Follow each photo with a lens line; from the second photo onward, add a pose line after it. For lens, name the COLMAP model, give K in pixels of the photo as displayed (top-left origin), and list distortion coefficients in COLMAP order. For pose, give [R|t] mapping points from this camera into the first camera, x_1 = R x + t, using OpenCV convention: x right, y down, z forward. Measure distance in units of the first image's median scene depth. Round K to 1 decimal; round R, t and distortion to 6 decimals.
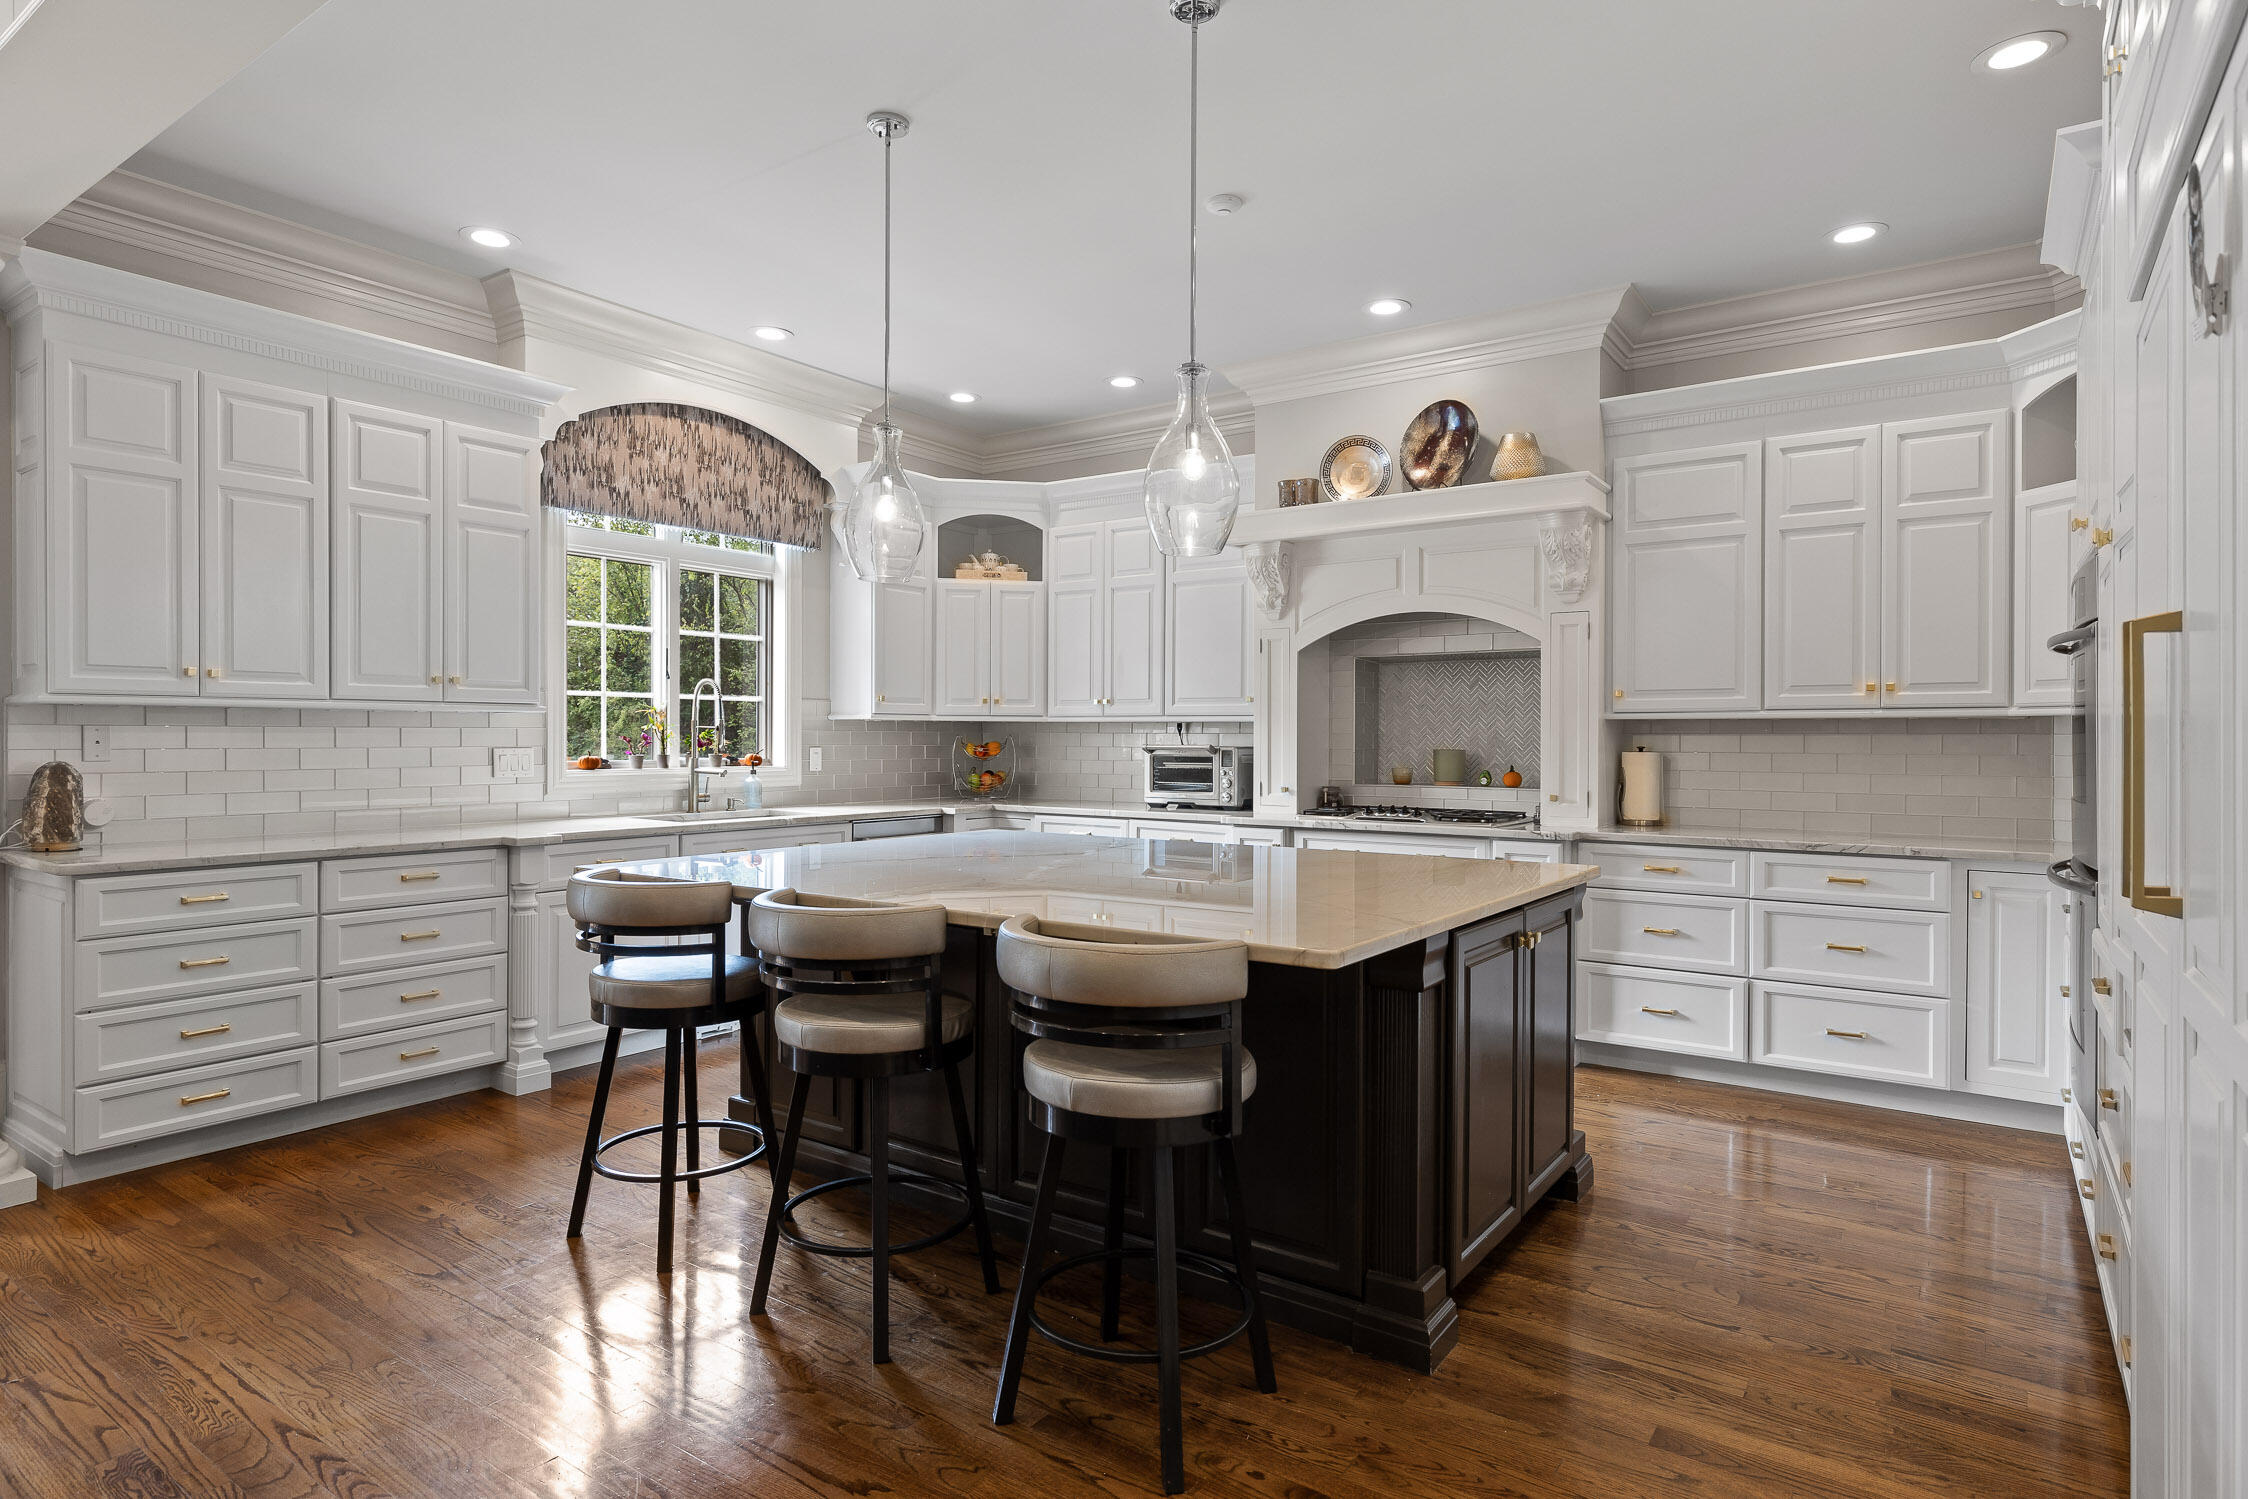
lens RADIAL K [[1208.1, 0, 1143.8], [0, 1208.1, 740.8], [0, 0, 1]] dist [-0.000026, -0.000004]
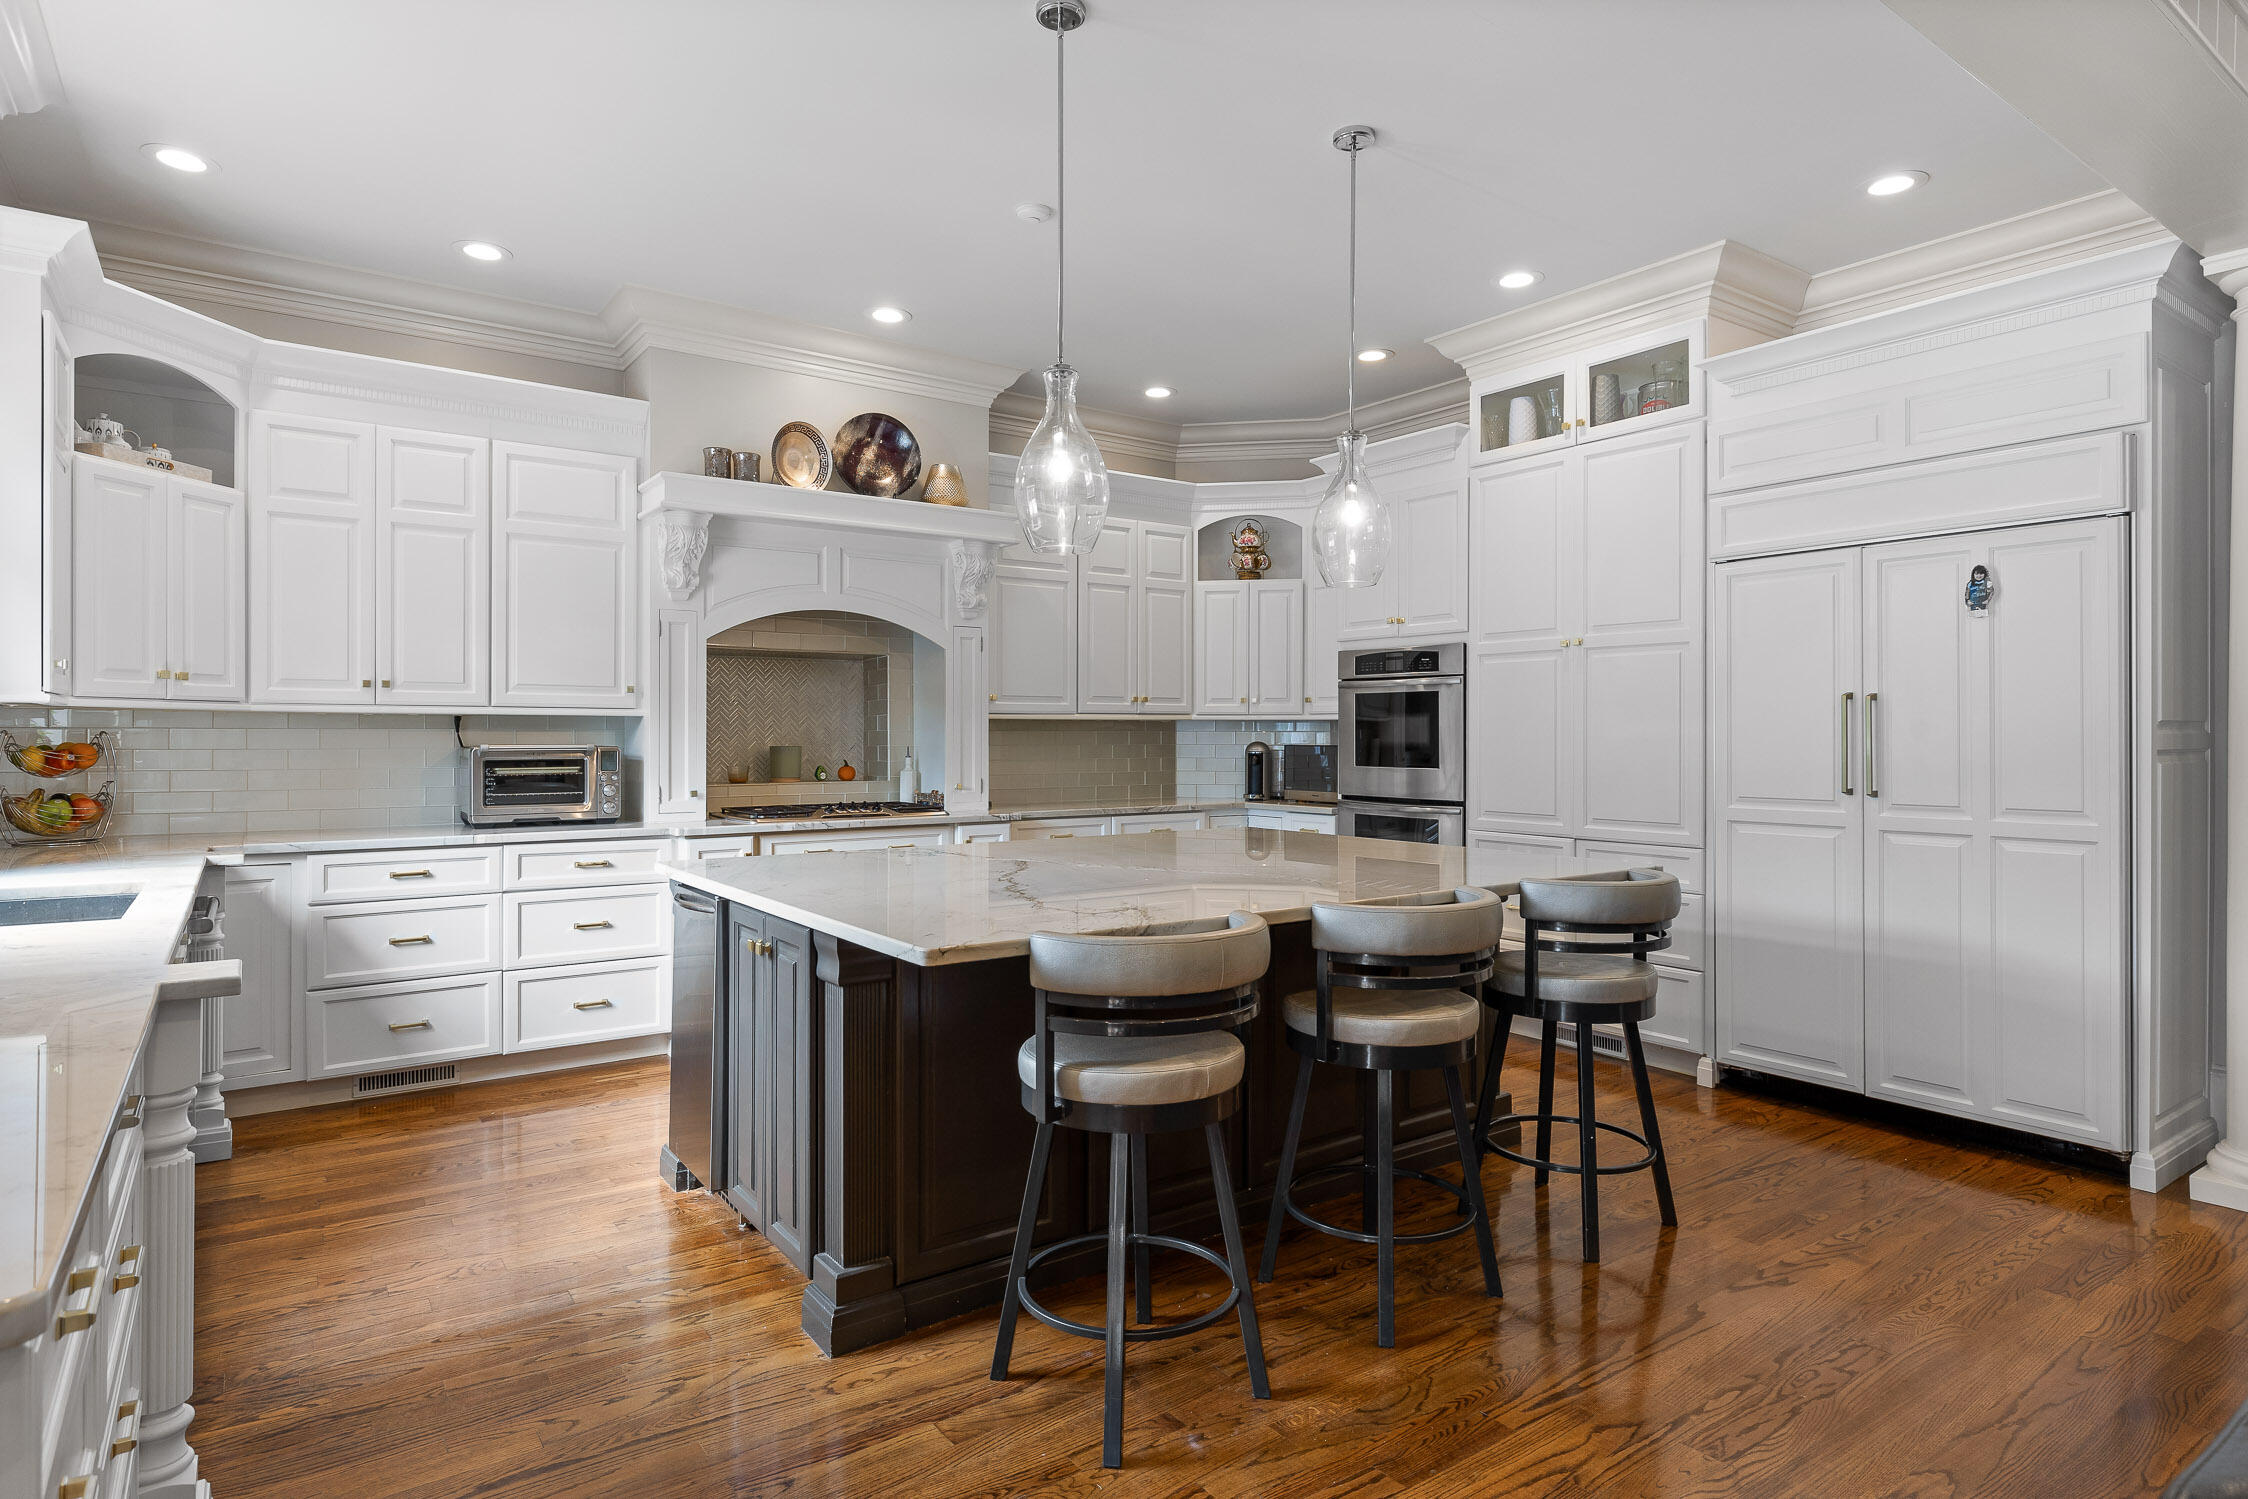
lens RADIAL K [[1208.1, 0, 1143.8], [0, 1208.1, 740.8], [0, 0, 1]] dist [-0.000026, -0.000004]
pose [[0.327922, -0.006784, 0.944681, -0.638302], [0.004617, 0.999974, 0.005579, -0.001825], [-0.944694, 0.002532, 0.327944, 0.417244]]
